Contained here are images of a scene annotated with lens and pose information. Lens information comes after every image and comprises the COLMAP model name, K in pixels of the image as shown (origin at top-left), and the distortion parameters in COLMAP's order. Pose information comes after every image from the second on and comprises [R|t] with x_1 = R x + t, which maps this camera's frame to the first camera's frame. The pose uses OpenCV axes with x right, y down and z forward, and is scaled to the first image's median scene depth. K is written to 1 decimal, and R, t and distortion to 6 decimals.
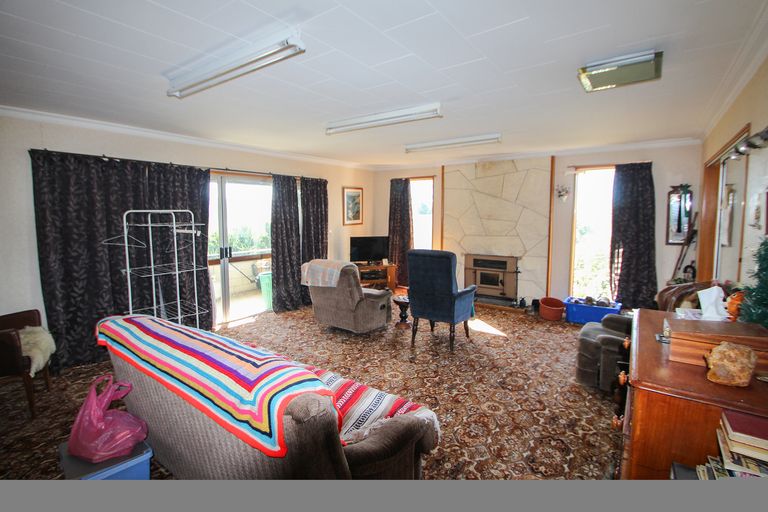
lens RADIAL K [[354.0, 0, 383.4], [0, 354.0, 243.2], [0, 0, 1]] dist [-0.000161, 0.000044]
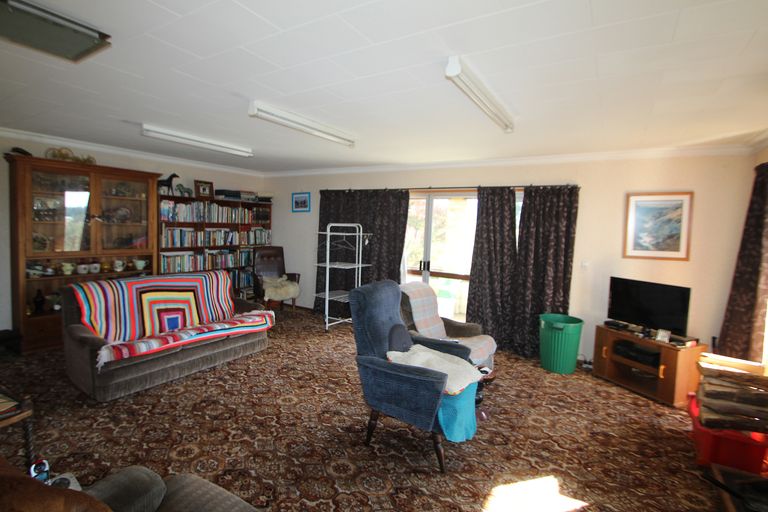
lens RADIAL K [[386.9, 0, 384.0], [0, 386.9, 256.0], [0, 0, 1]] dist [-0.002572, -0.000311]
pose [[0.091275, 0.078079, -0.992760, 0.631262], [-0.123593, 0.990102, 0.066507, -0.058488], [0.988126, 0.116628, 0.100022, 0.680670]]
